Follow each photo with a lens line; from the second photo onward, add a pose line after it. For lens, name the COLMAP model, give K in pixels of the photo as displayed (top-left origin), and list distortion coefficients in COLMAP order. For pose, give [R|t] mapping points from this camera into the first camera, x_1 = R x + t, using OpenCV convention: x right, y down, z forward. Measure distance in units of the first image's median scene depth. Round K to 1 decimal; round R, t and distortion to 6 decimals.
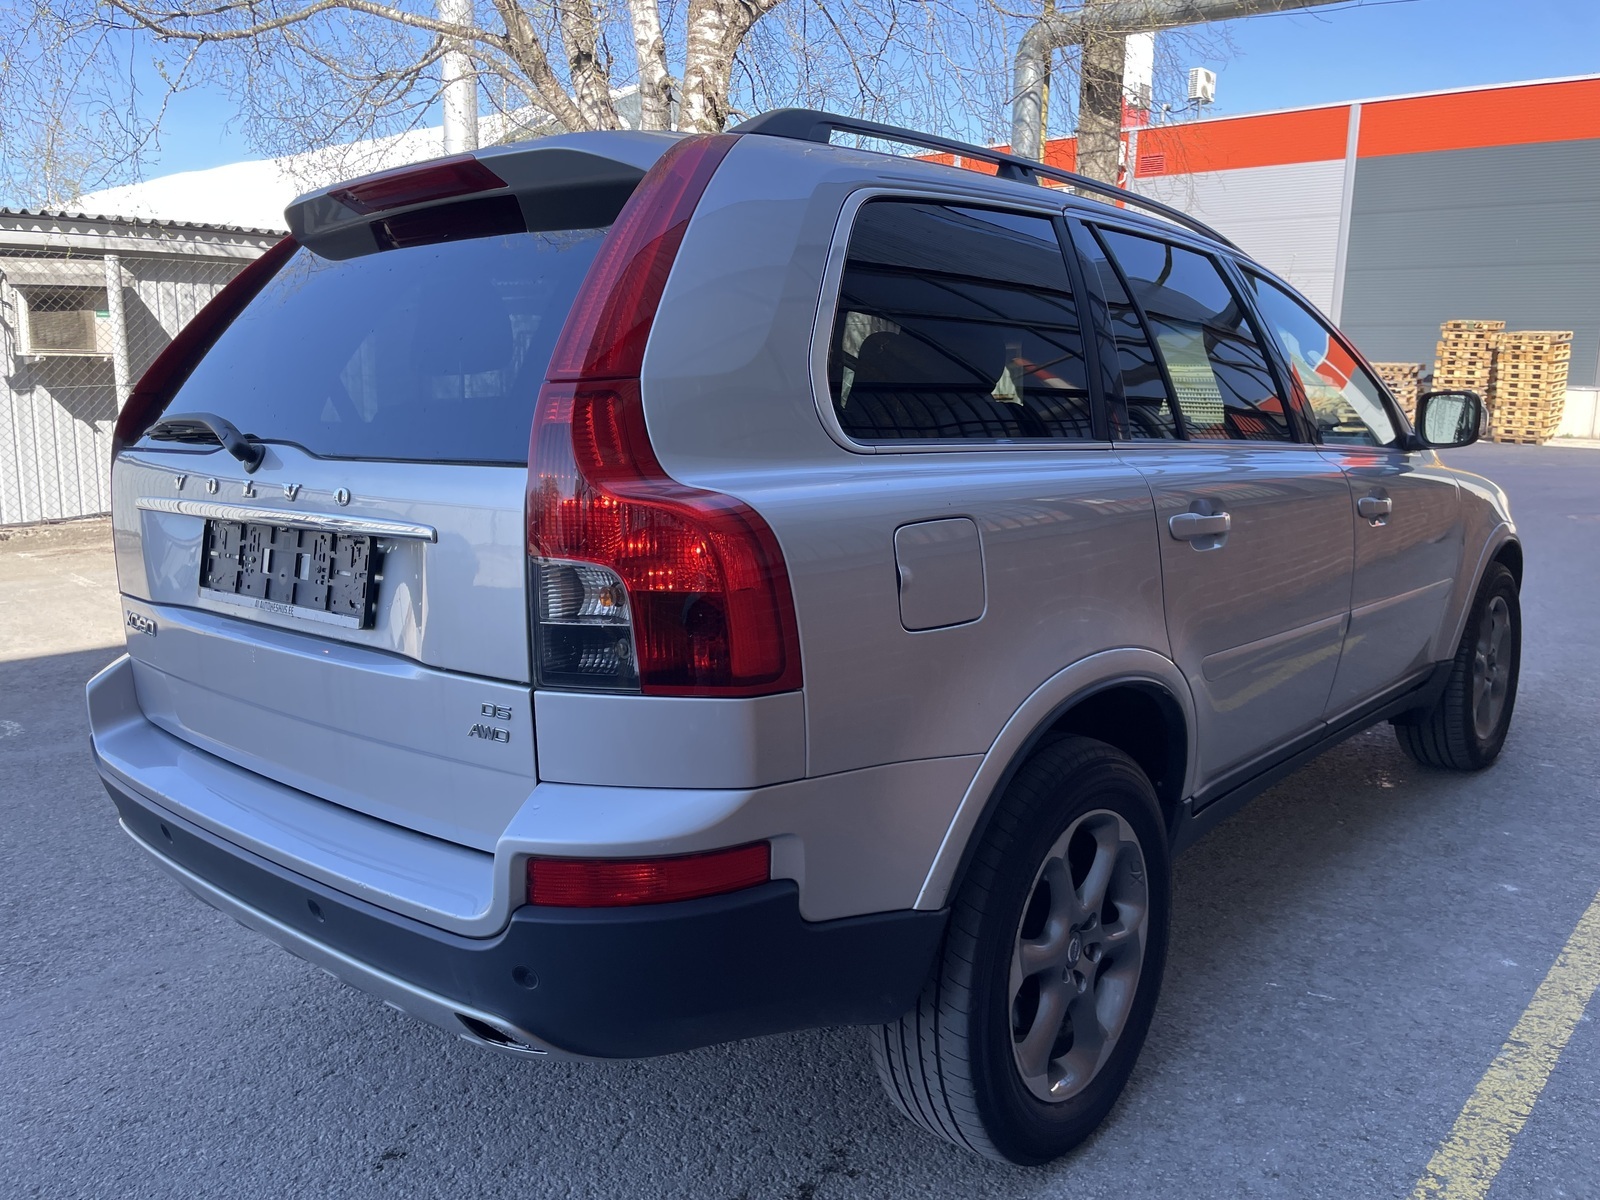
lens RADIAL K [[1244.9, 0, 786.3], [0, 1244.9, 588.6], [0, 0, 1]] dist [0.065024, -0.088470]
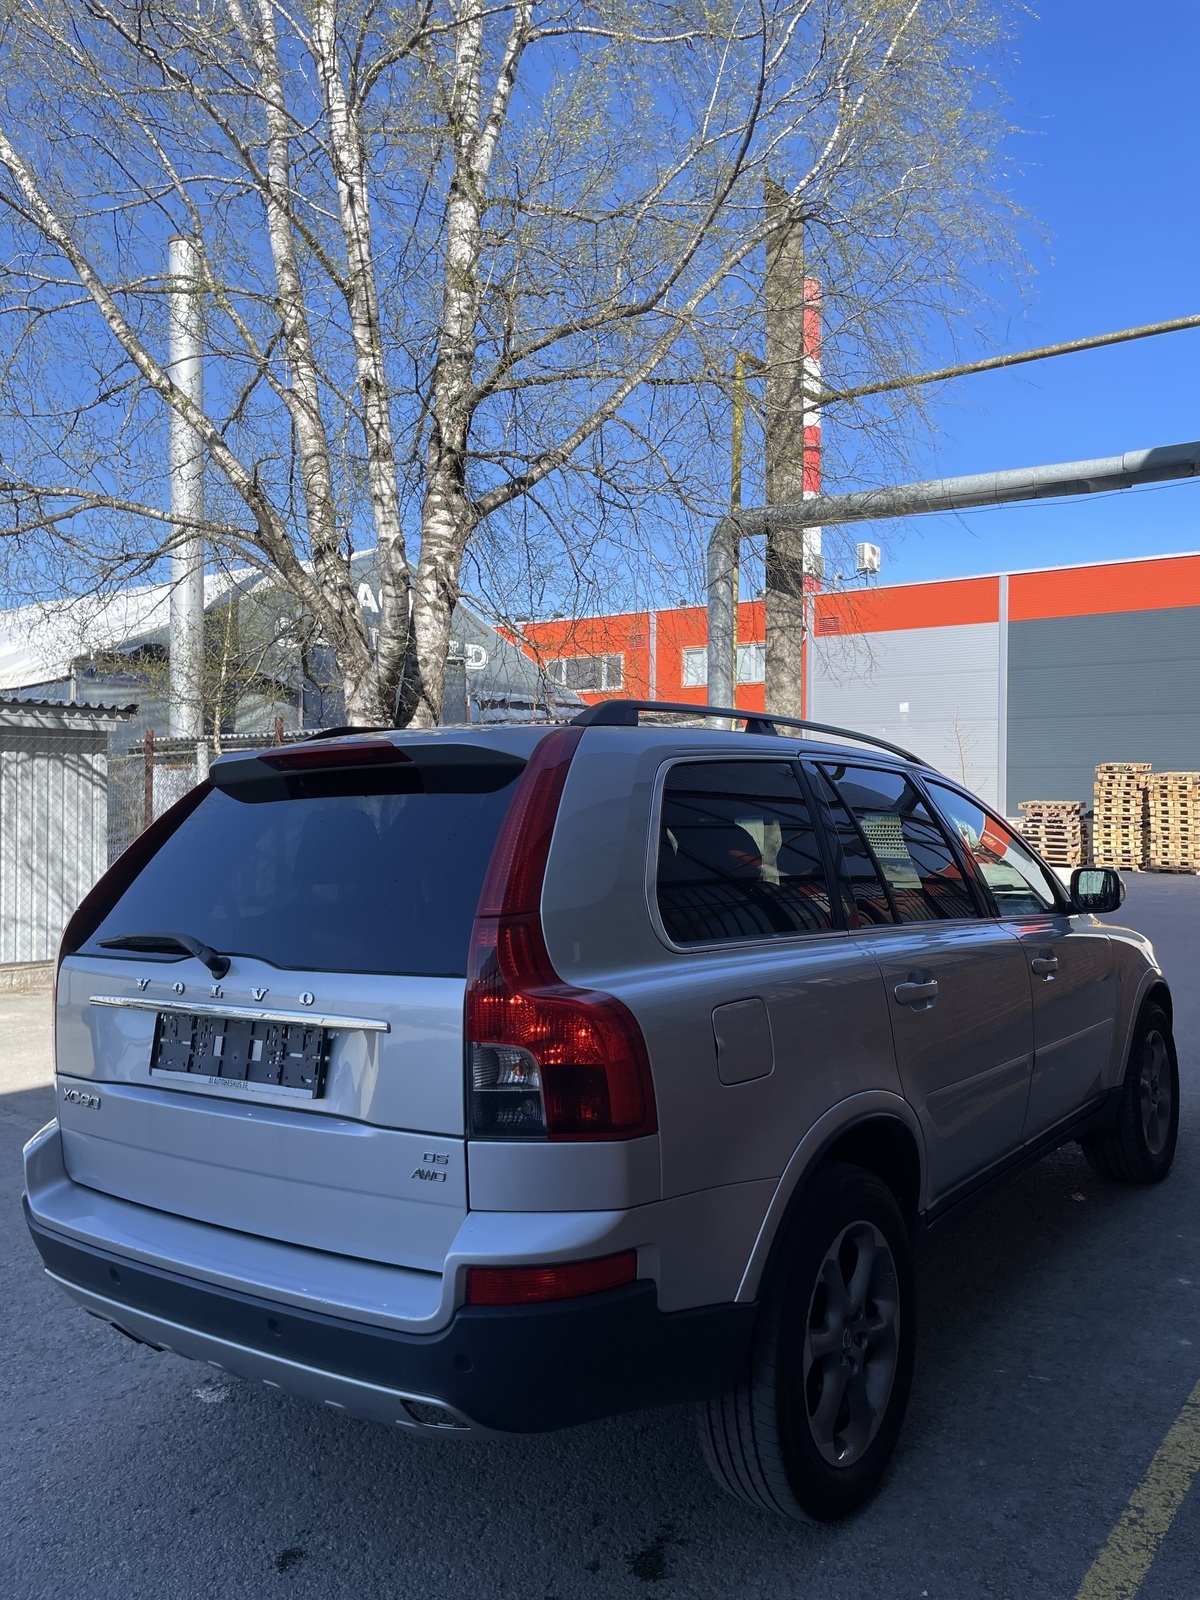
lens RADIAL K [[1244.9, 0, 610.9], [0, 1244.9, 796.6], [0, 0, 1]] dist [0.065024, -0.088470]
pose [[0.994938, -0.011911, 0.099783, -0.114401], [0.029518, 0.983788, -0.176891, -0.028383], [-0.096059, 0.178941, 0.979159, -0.283892]]
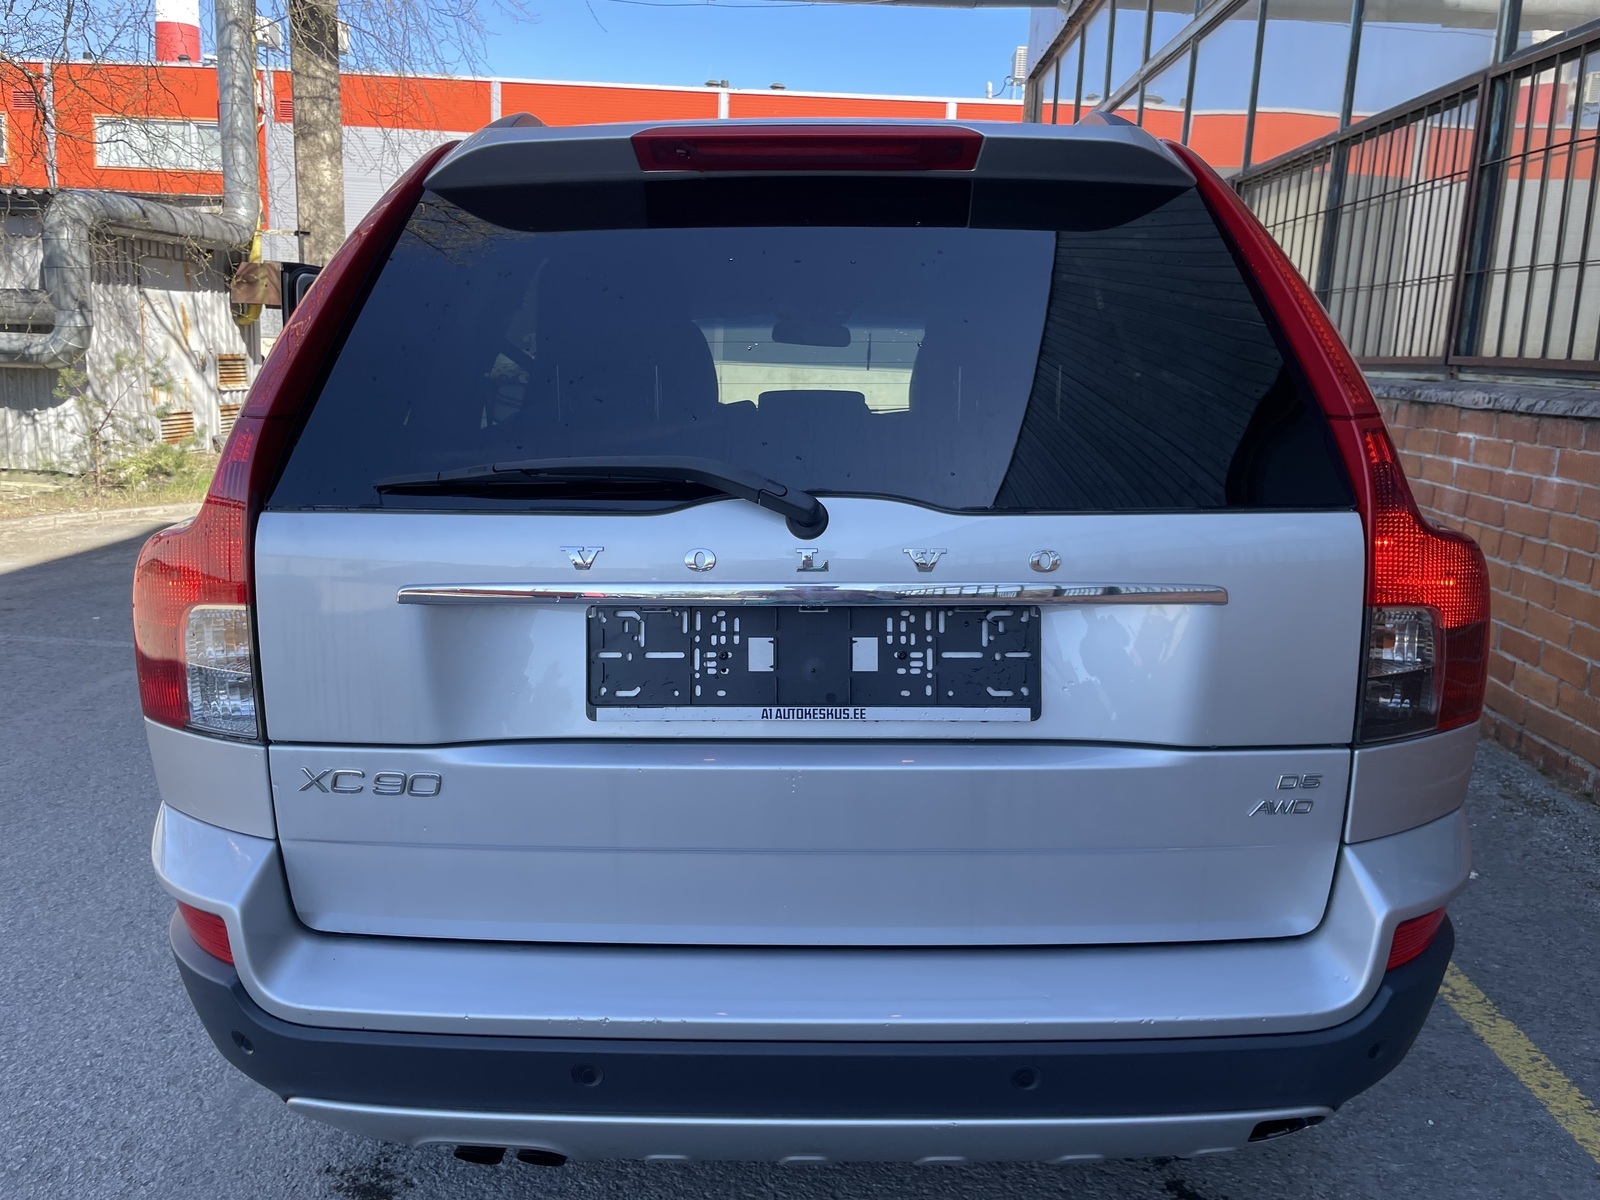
lens RADIAL K [[1244.9, 0, 808.8], [0, 1244.9, 590.4], [0, 0, 1]] dist [0.065024, -0.088470]
pose [[0.758532, -0.112006, 0.641938, -0.706925], [0.090103, 0.993682, 0.066910, -0.087426], [-0.645377, 0.007087, 0.763832, 0.352778]]
